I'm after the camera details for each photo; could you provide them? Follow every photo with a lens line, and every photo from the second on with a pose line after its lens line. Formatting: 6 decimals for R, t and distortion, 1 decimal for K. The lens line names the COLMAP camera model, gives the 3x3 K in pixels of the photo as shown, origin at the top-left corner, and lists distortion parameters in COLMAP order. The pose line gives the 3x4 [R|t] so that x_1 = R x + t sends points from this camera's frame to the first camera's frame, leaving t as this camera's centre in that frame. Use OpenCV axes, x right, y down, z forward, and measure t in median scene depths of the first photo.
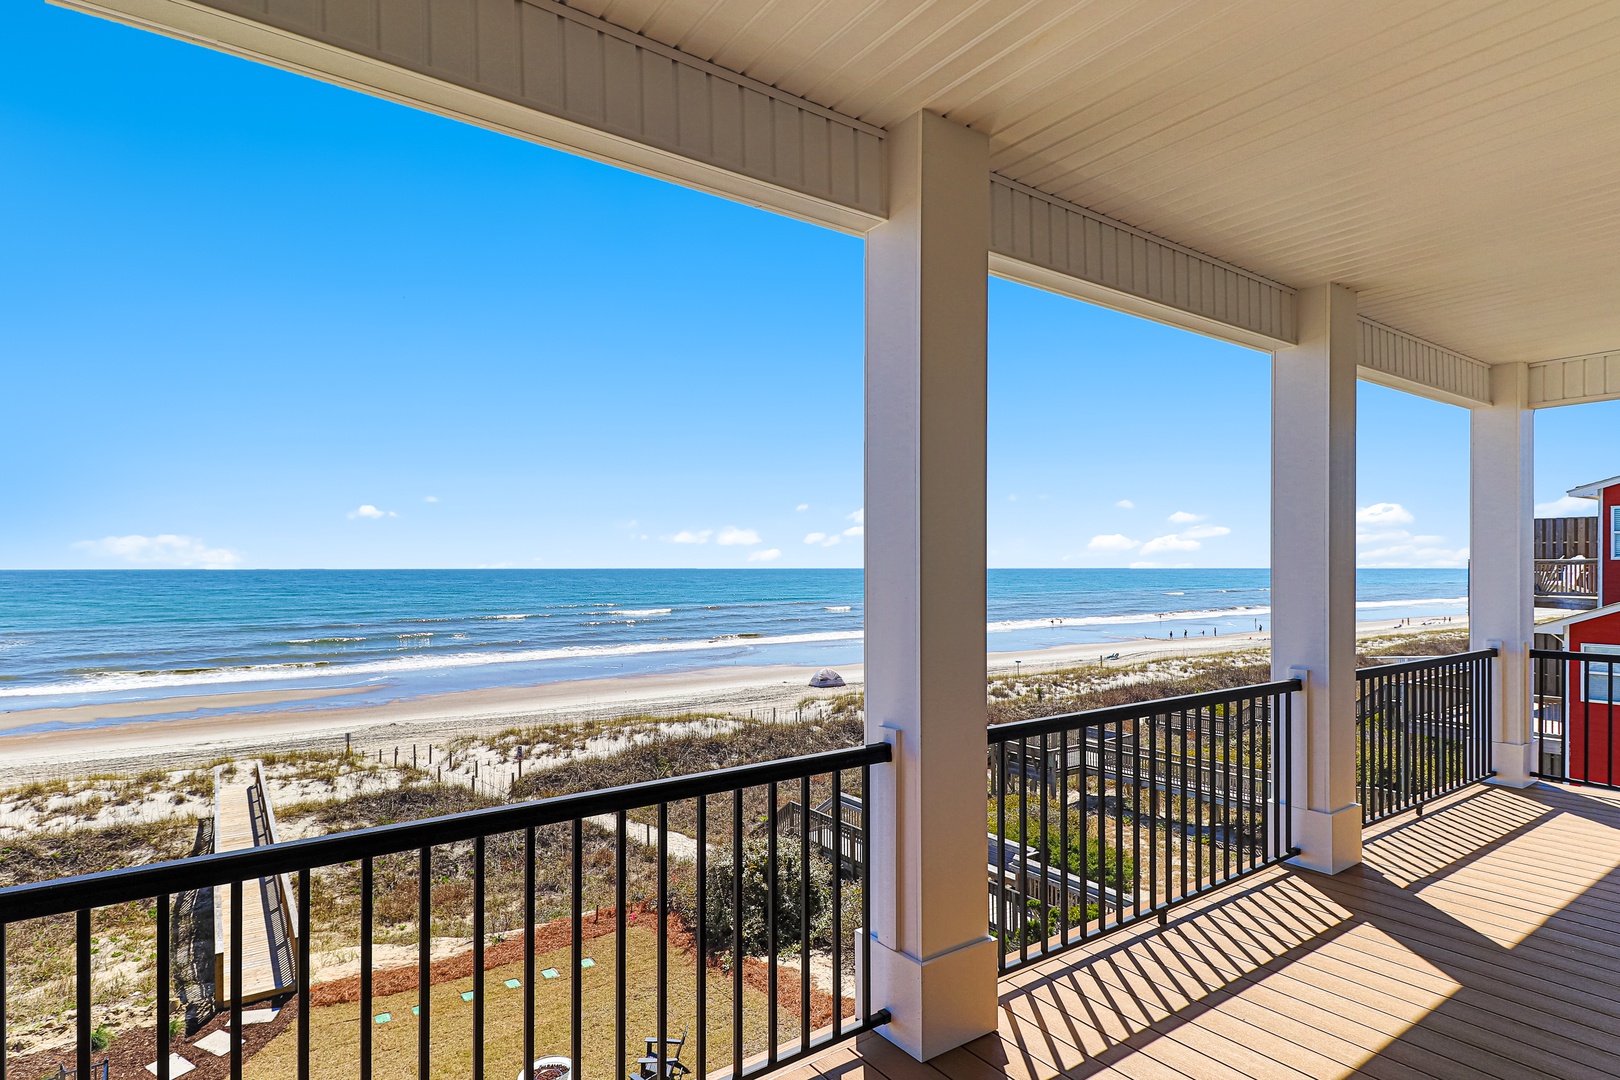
lens RADIAL K [[752.7, 0, 811.0], [0, 752.7, 523.0], [0, 0, 1]] dist [0.012803, -0.000464]
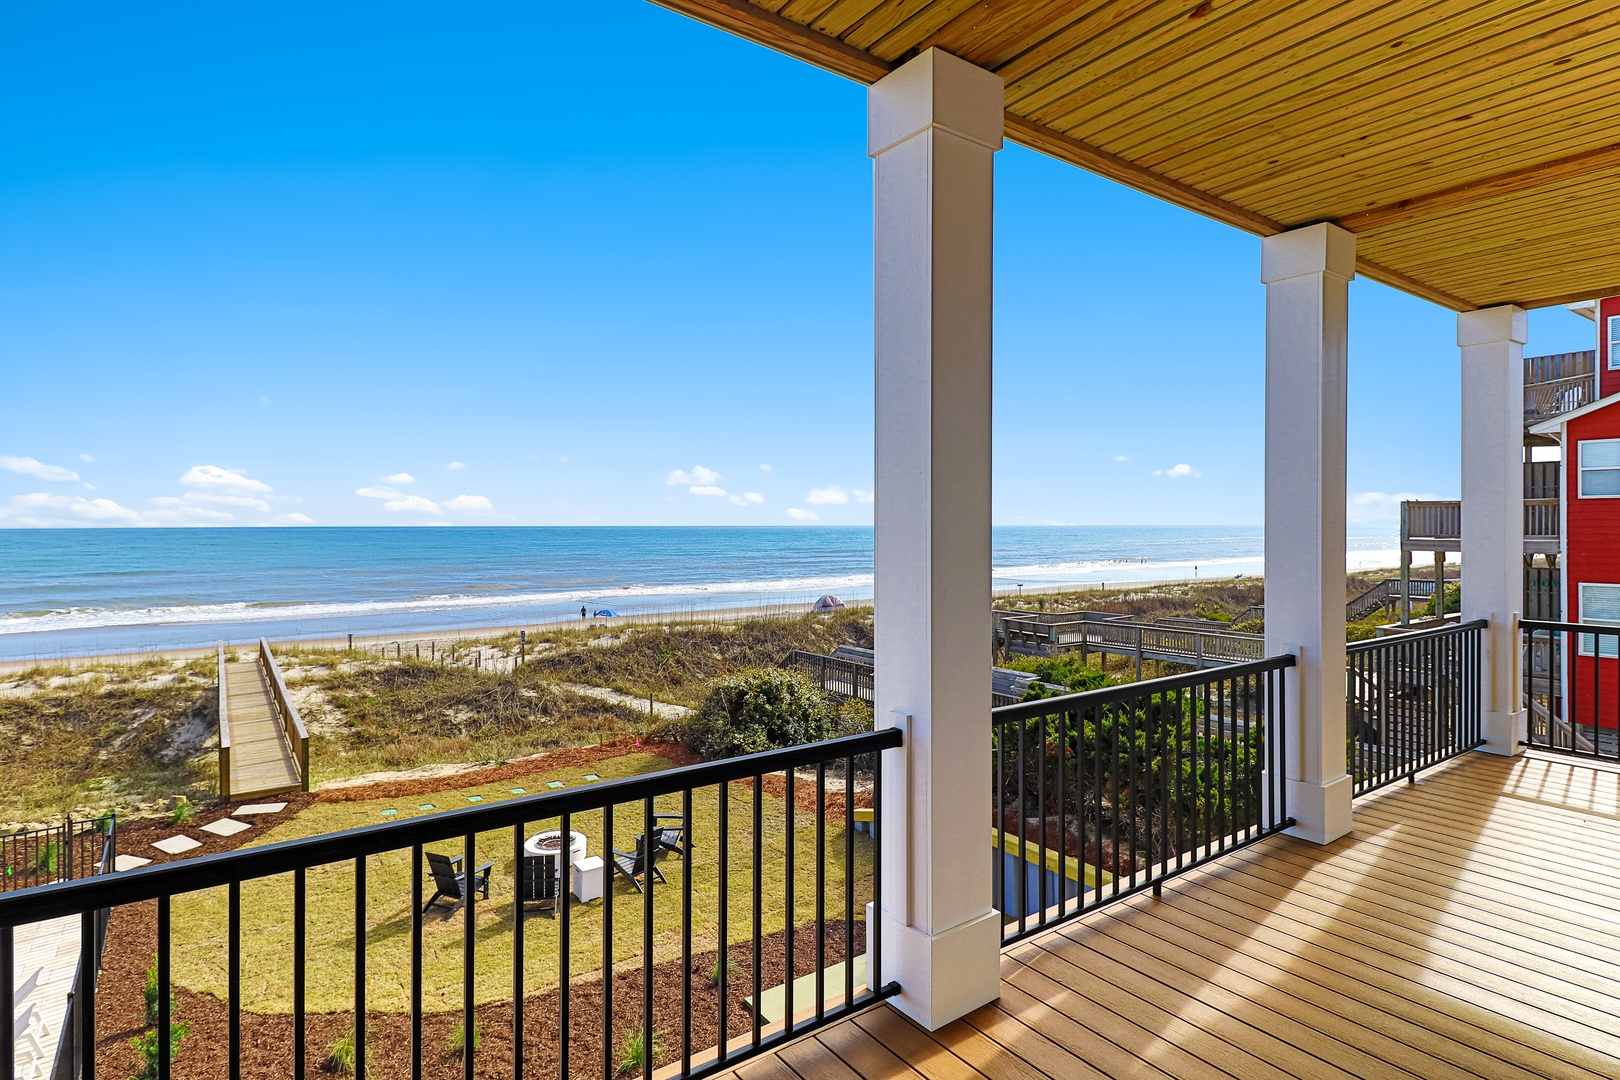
lens RADIAL K [[750.5, 0, 816.1], [0, 750.5, 535.9], [0, 0, 1]] dist [0.000466, 0.006133]
pose [[0.999967, 0.002572, 0.007722, -0.003937], [-0.002579, 0.999996, 0.000860, 0.124842], [-0.007719, -0.000880, 0.999970, 0.002156]]
